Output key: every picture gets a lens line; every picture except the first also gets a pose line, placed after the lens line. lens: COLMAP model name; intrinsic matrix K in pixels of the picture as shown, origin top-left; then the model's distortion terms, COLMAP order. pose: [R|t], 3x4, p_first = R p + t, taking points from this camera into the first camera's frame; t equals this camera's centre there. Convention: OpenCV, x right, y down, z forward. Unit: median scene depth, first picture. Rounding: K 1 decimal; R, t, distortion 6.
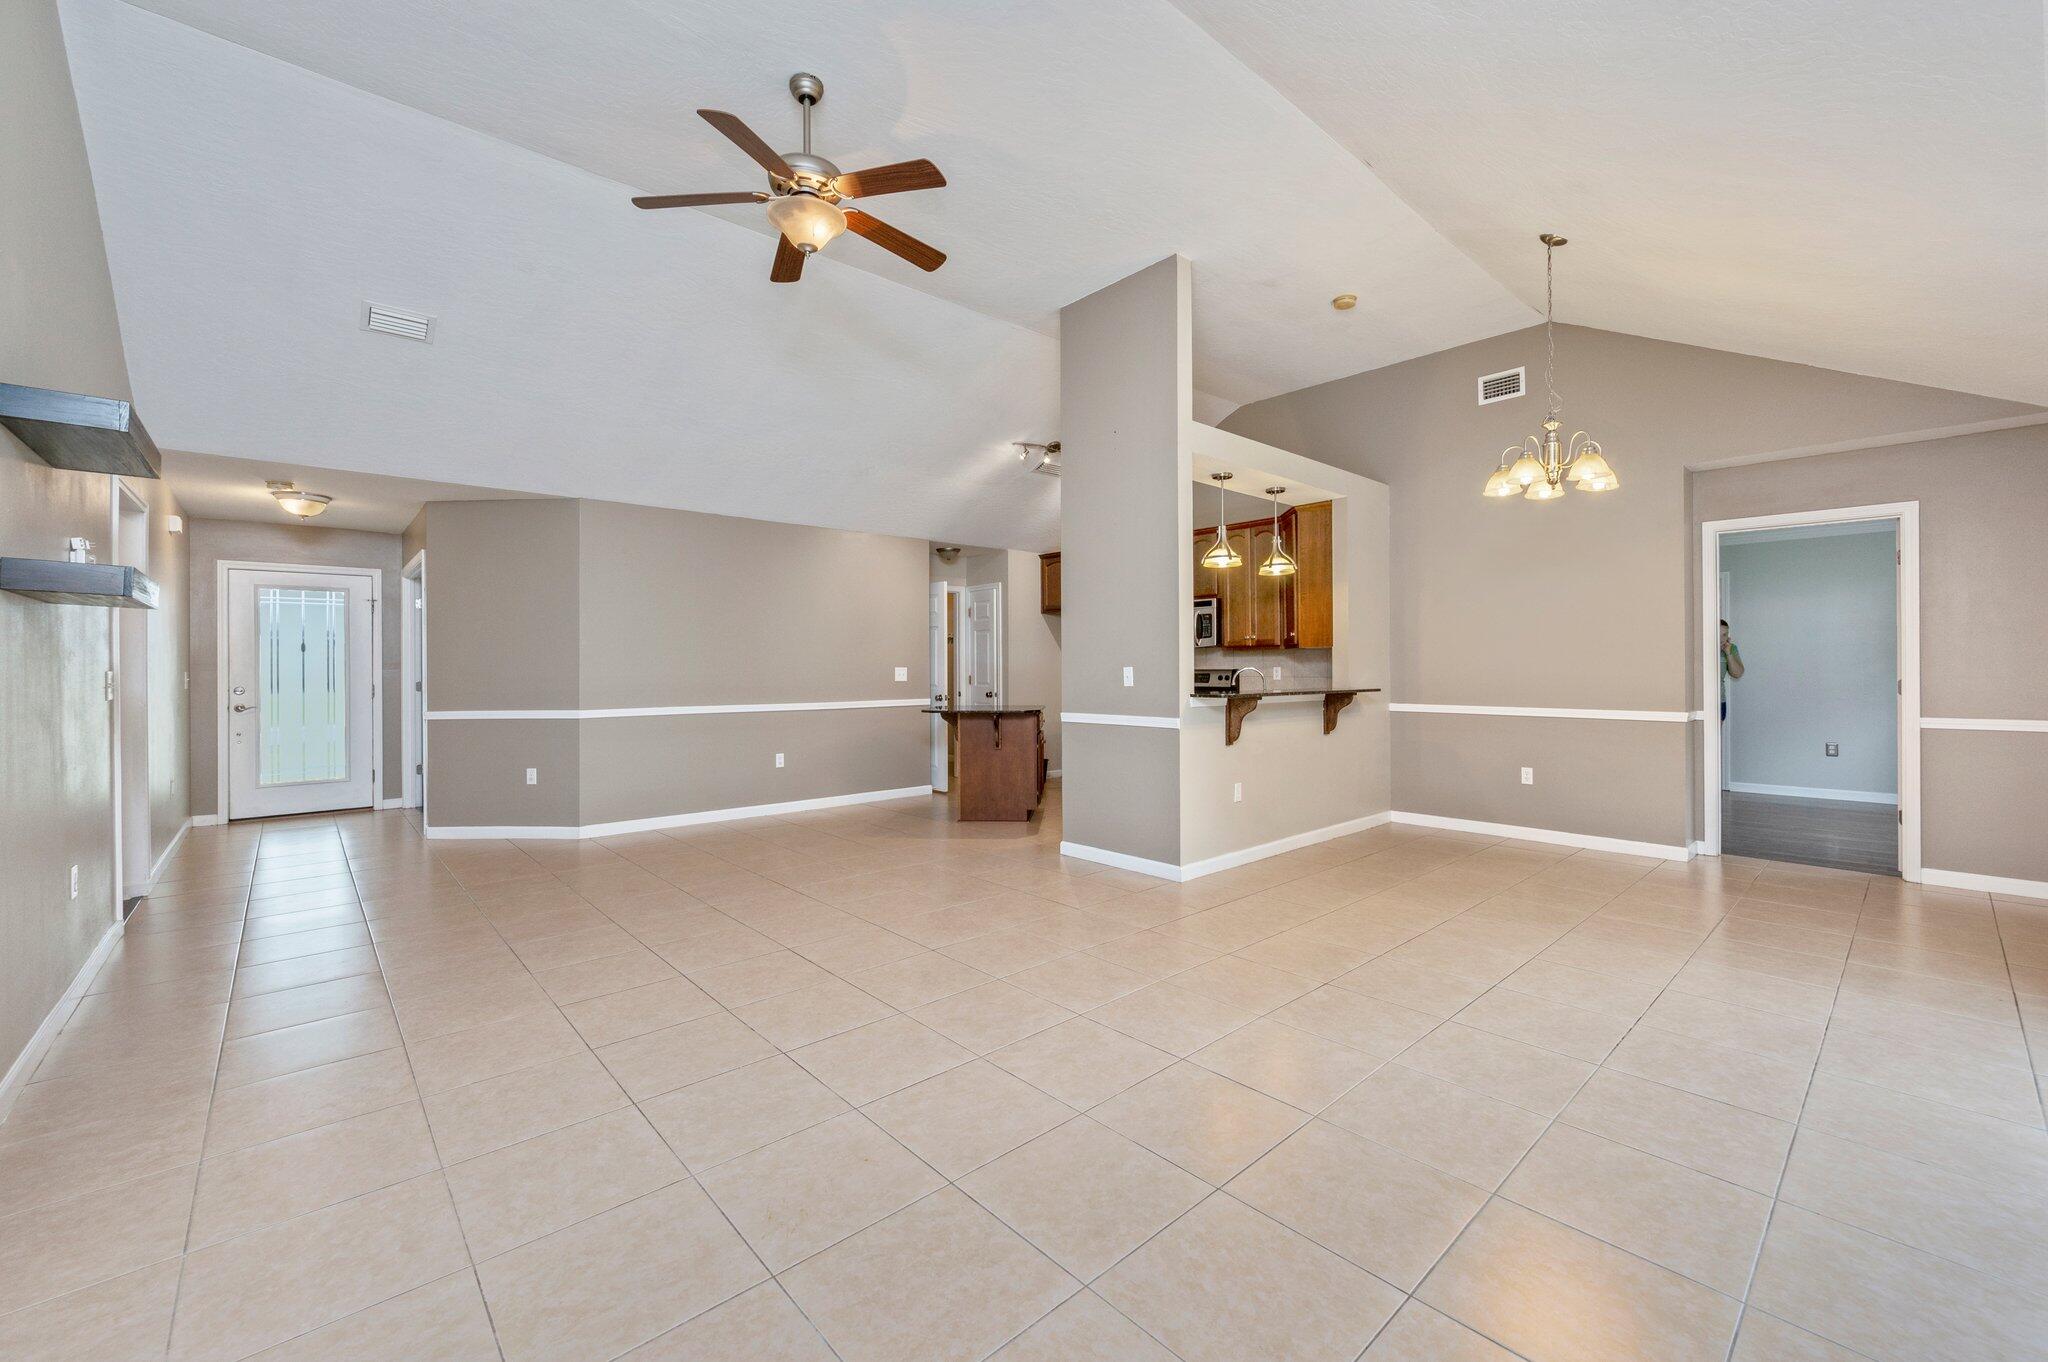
lens RADIAL K [[828.0, 0, 1030.6], [0, 828.0, 663.9], [0, 0, 1]] dist [0.001335, 0.000243]
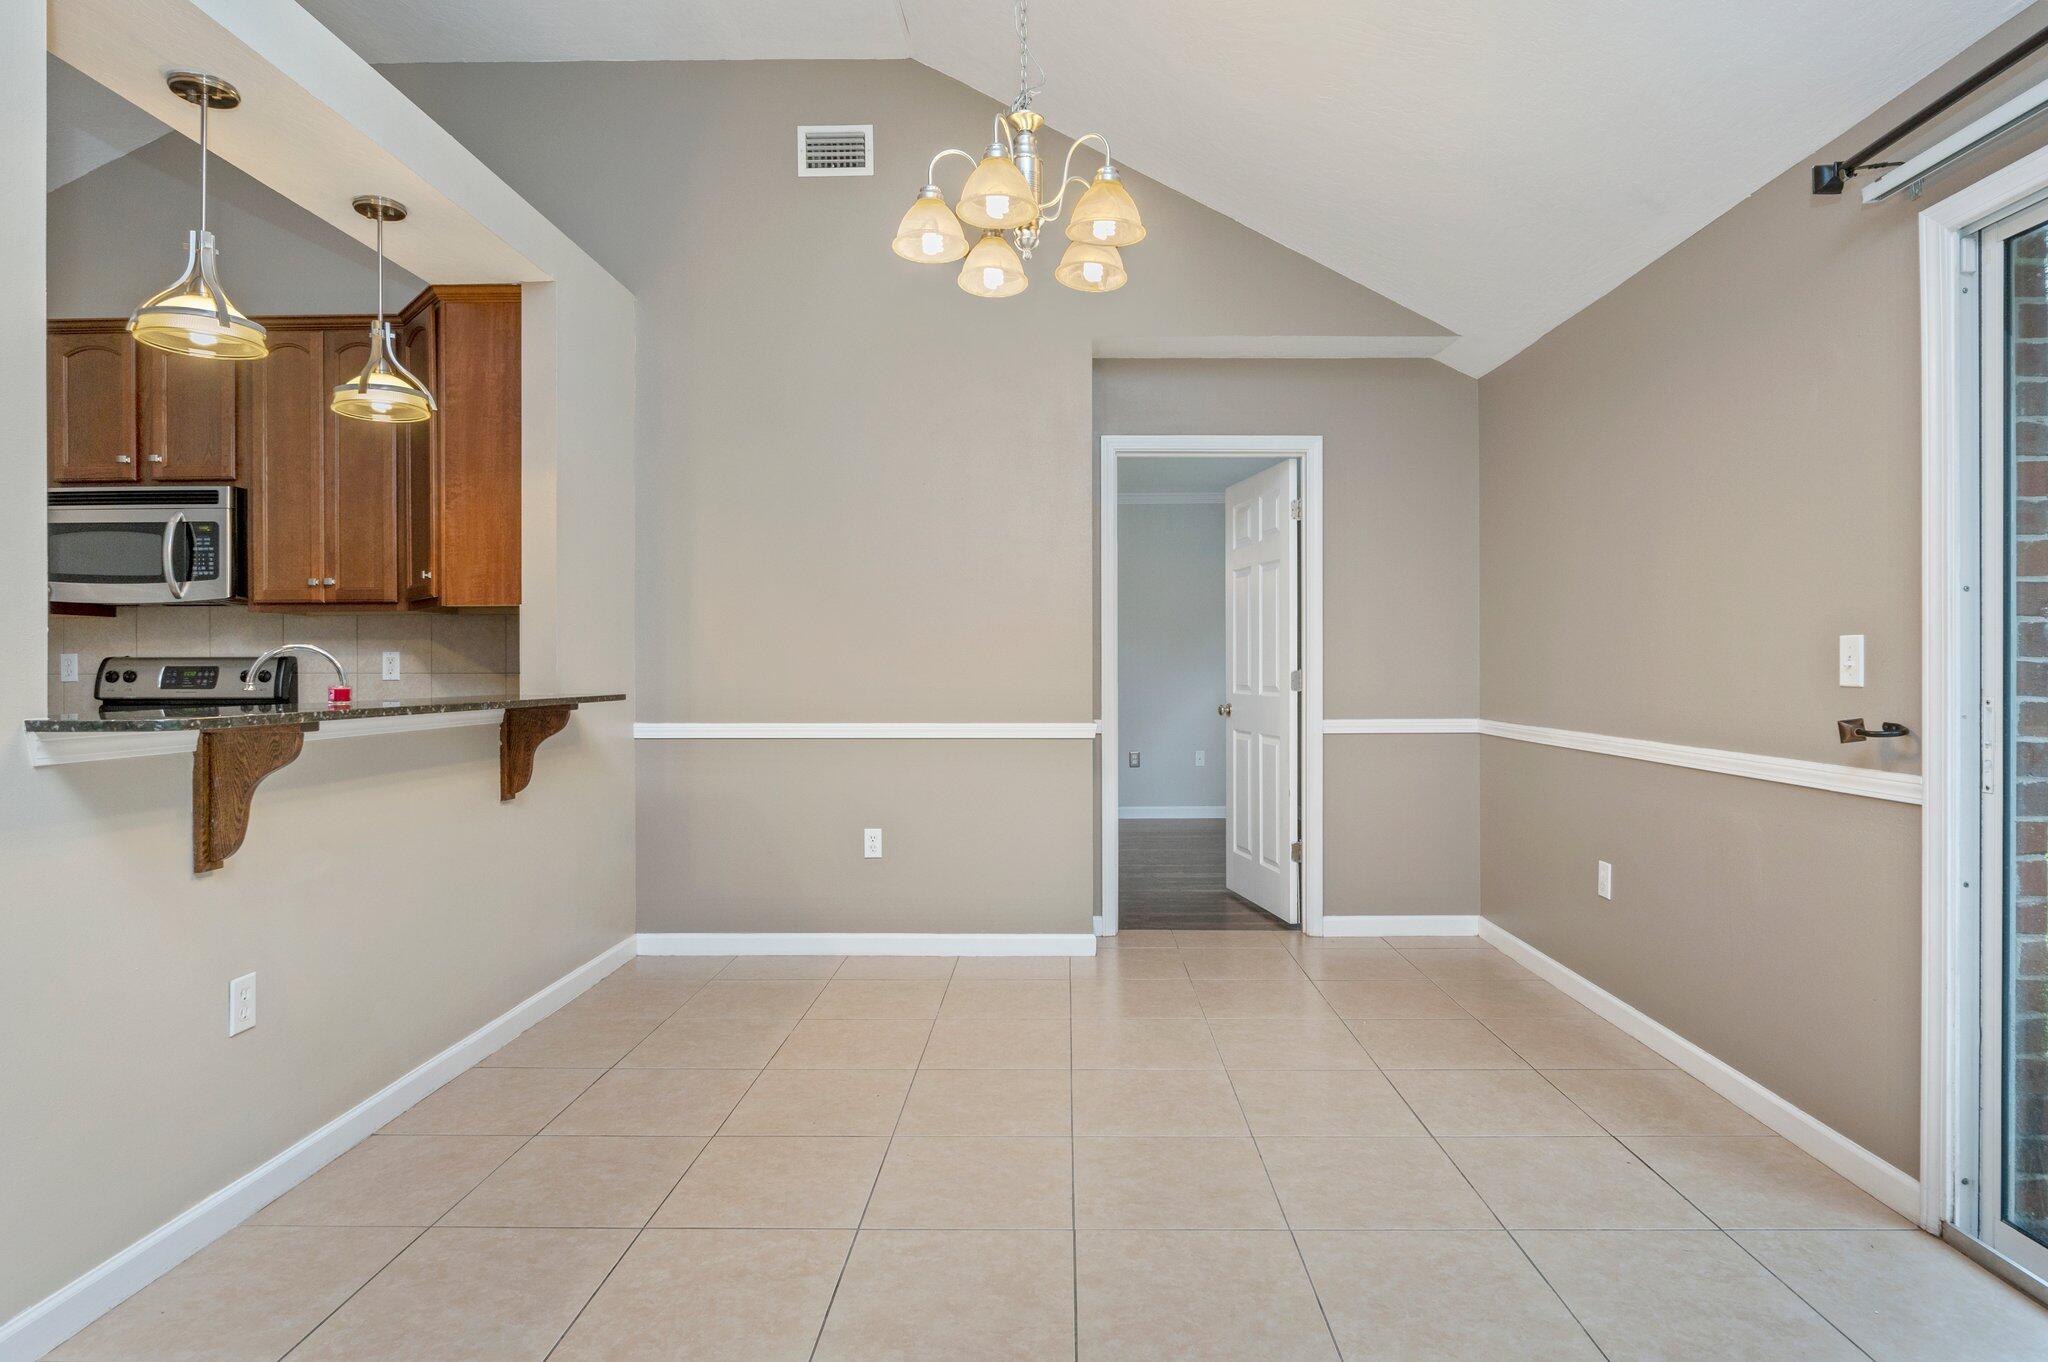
lens RADIAL K [[1121.0, 0, 1063.0], [0, 1121.0, 663.6], [0, 0, 1]] dist [-0.014926, -0.000533]
pose [[0.686203, 0.003658, 0.727401, 0.124351], [-0.002171, 0.999993, -0.002981, 0.013317], [-0.727407, 0.000467, 0.686206, 0.366565]]
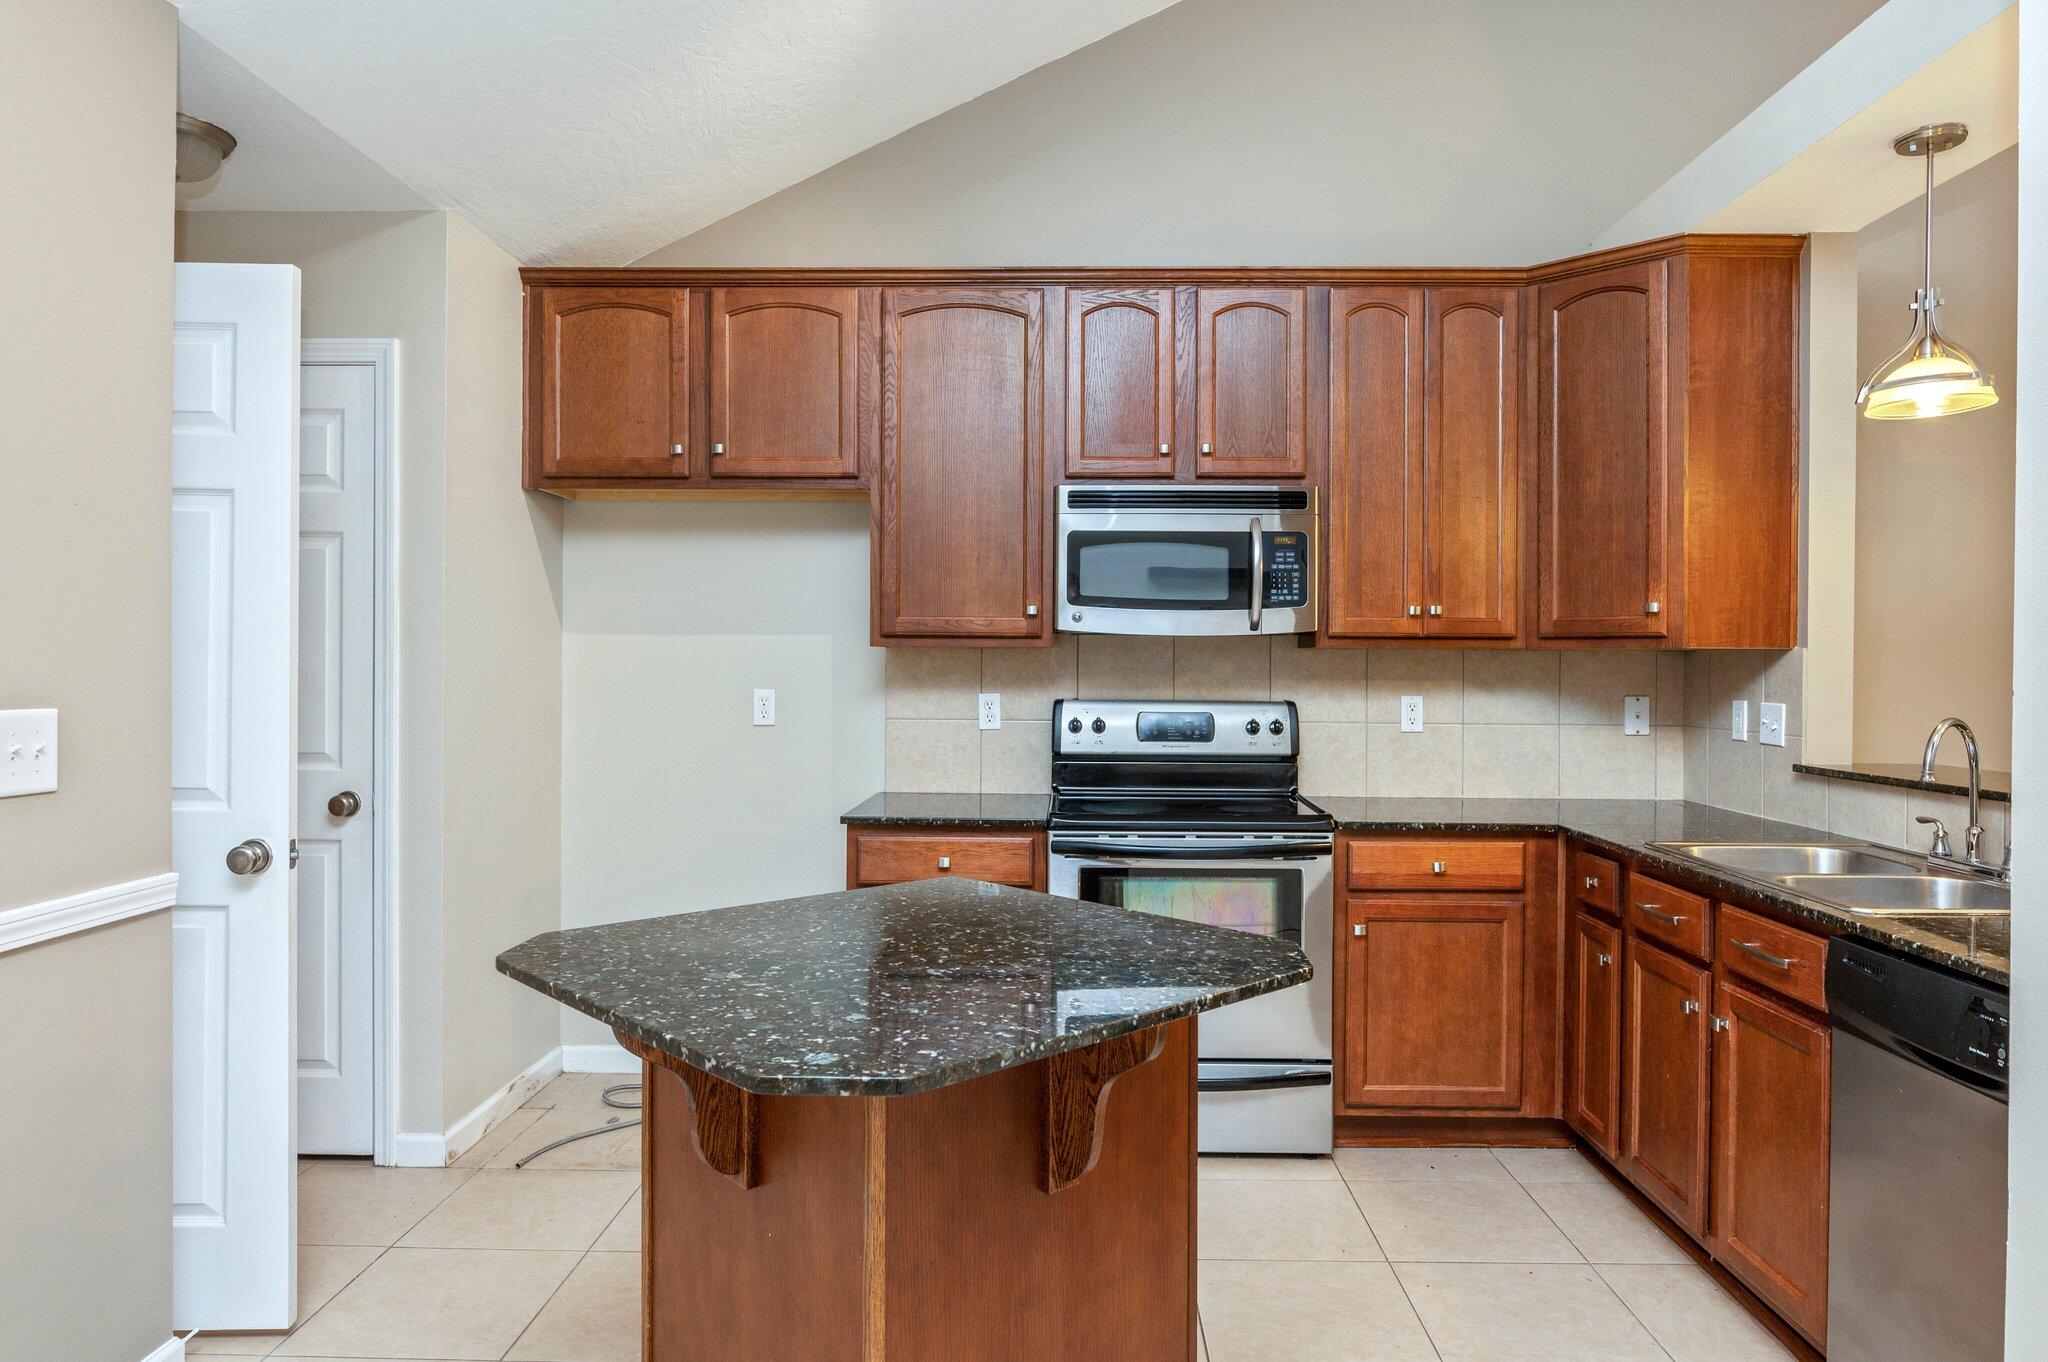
lens RADIAL K [[1263.6, 0, 1043.0], [0, 1263.6, 669.3], [0, 0, 1]] dist [-0.010712, -0.000062]
pose [[0.687174, 0.010420, 0.726418, -0.253151], [-0.011865, 0.999925, -0.003119, -0.005260], [-0.726396, -0.006476, 0.687246, 0.877149]]
